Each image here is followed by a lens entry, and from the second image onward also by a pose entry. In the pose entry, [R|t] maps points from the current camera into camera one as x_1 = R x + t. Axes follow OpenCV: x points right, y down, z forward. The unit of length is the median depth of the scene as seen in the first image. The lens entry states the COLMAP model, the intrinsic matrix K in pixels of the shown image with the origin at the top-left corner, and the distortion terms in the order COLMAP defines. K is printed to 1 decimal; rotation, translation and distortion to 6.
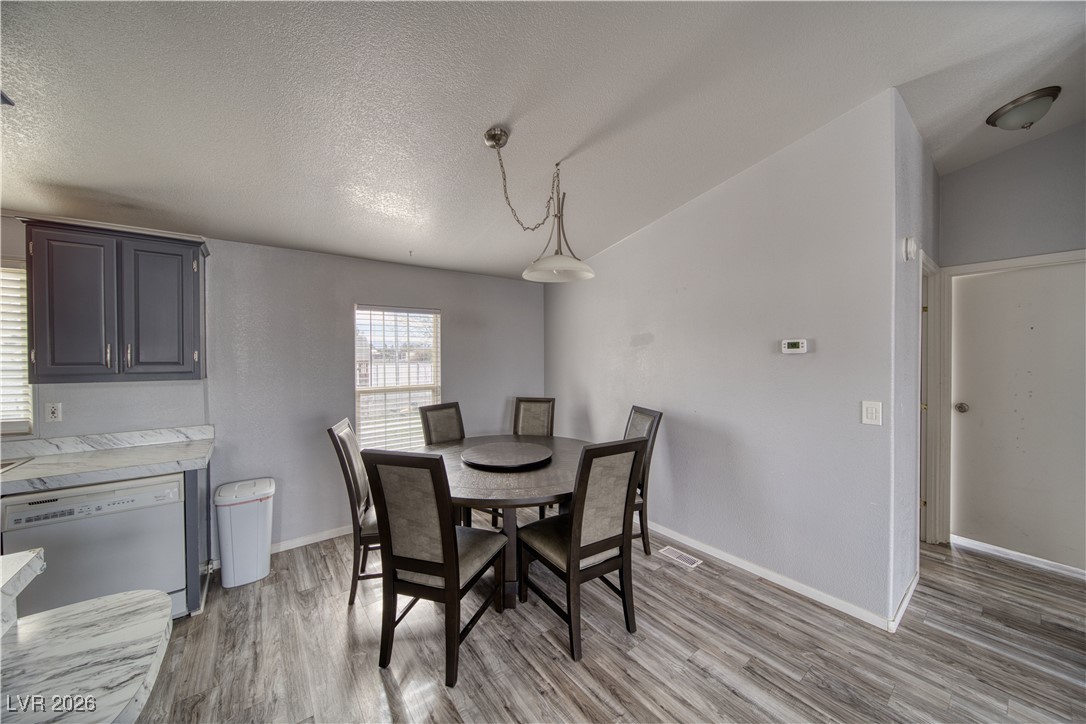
lens RADIAL K [[378.8, 0, 546.9], [0, 378.8, 355.7], [0, 0, 1]] dist [-0.000416, -0.000019]
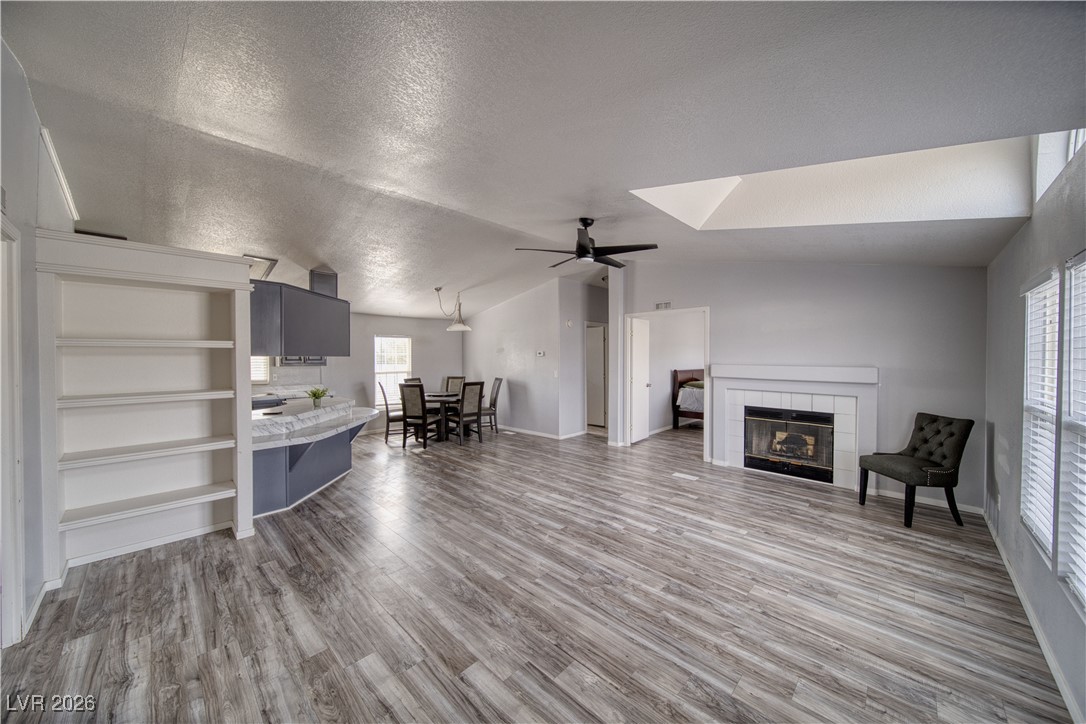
lens RADIAL K [[378.8, 0, 532.2], [0, 378.8, 363.8], [0, 0, 1]] dist [-0.000416, -0.000019]
pose [[0.993907, 0.002628, 0.110186, 0.183953], [-0.003097, 0.999987, 0.004084, 0.028755], [-0.110174, -0.004401, 0.993903, -1.358019]]
